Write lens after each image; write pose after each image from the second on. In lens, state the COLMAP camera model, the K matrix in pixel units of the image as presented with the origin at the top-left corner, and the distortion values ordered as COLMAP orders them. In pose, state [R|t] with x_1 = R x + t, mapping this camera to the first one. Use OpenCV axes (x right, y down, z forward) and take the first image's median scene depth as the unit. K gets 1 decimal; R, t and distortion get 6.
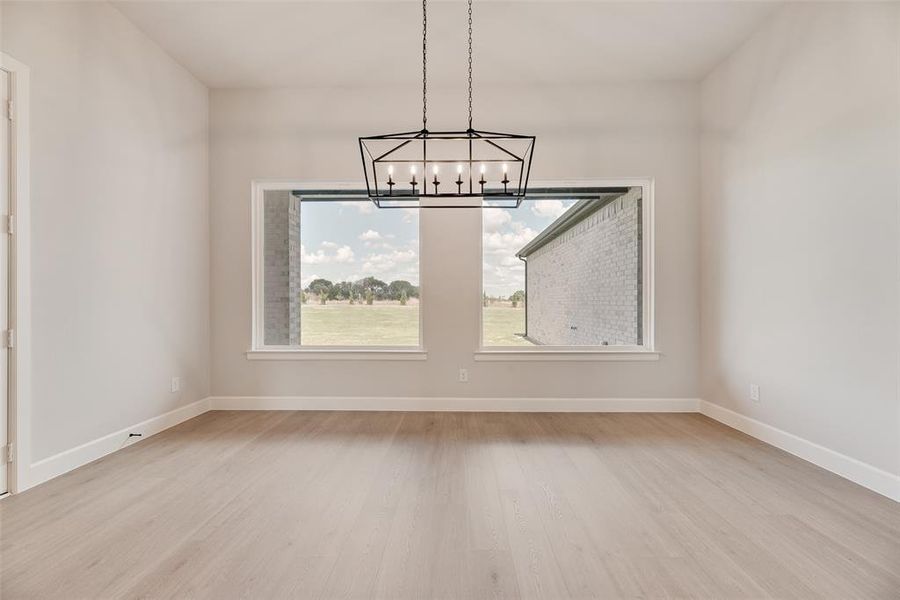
lens RADIAL K [[362.7, 0, 450.8], [0, 362.7, 302.1], [0, 0, 1]] dist [0.002401, 0.000079]
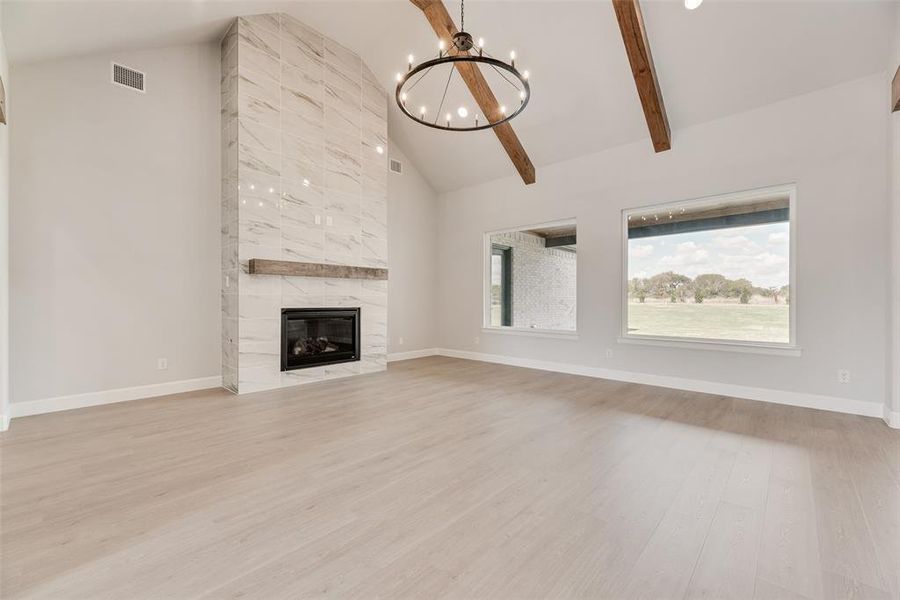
lens RADIAL K [[362.7, 0, 450.8], [0, 362.7, 302.1], [0, 0, 1]] dist [0.002401, 0.000079]
pose [[0.744113, 0.003934, -0.668042, -0.689550], [0.000472, 0.999979, 0.006413, -0.003989], [0.668053, -0.005087, 0.744096, -0.845611]]
